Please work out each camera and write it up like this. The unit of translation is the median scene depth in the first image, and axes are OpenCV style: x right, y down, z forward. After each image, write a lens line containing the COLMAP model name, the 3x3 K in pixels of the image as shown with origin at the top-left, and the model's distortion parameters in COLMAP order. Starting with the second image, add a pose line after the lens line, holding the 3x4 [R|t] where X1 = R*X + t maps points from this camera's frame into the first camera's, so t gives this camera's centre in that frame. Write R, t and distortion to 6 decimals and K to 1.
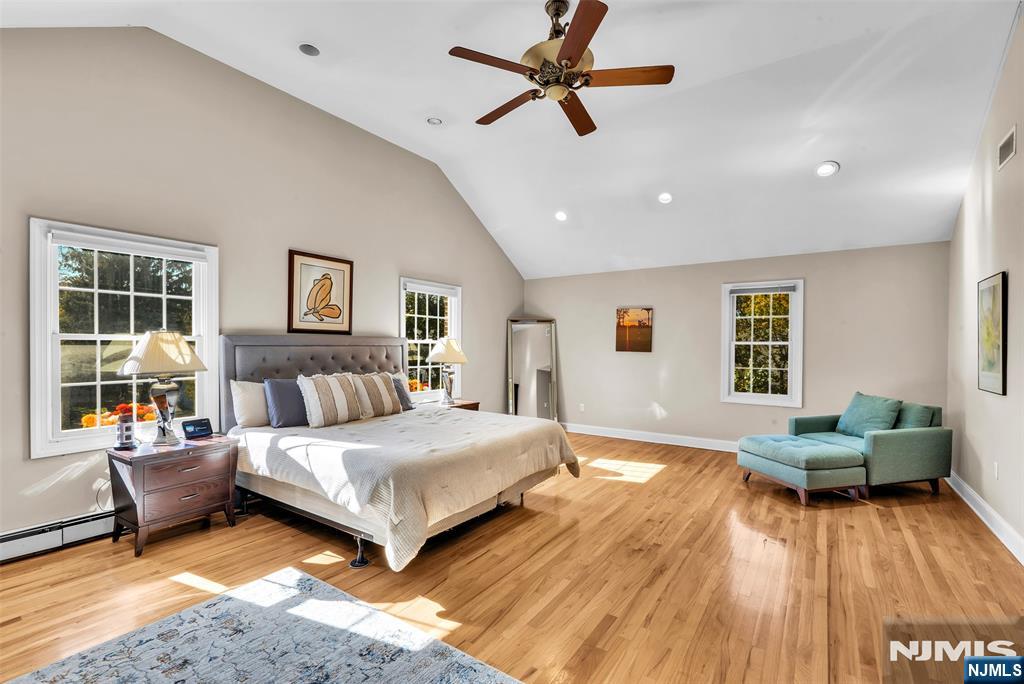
lens RADIAL K [[458.7, 0, 510.4], [0, 458.7, 345.4], [0, 0, 1]] dist [-0.002220, 0.000483]
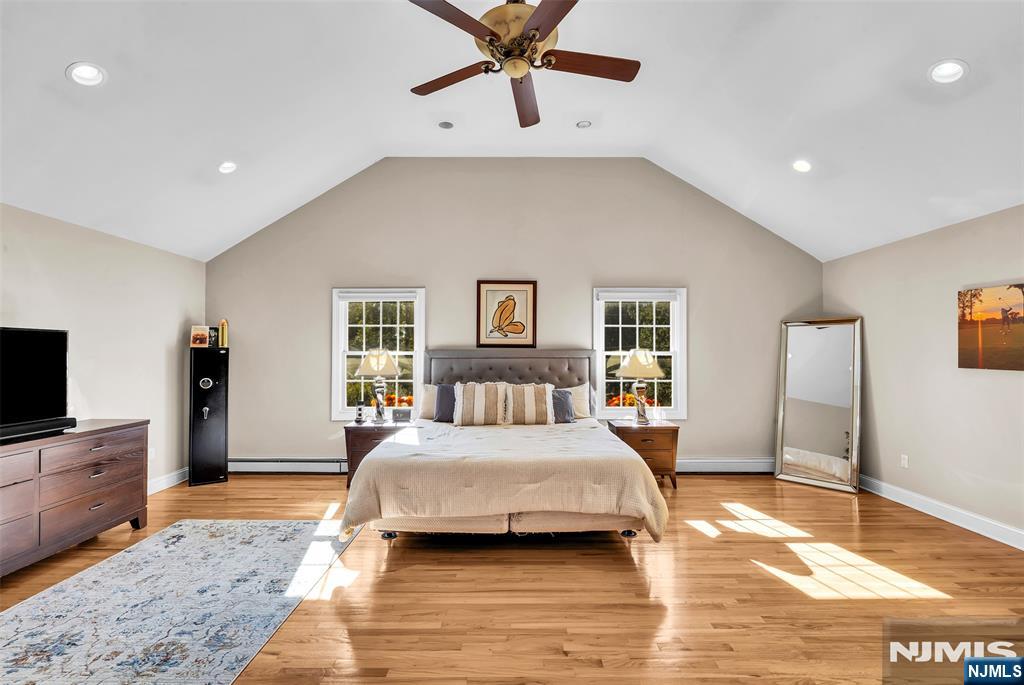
lens RADIAL K [[458.7, 0, 509.6], [0, 458.7, 342.8], [0, 0, 1]] dist [-0.002220, 0.000483]
pose [[0.558759, -0.022118, -0.829035, 0.581366], [0.004663, 0.999712, -0.023528, -0.010601], [0.829317, 0.009281, 0.558701, 0.370137]]
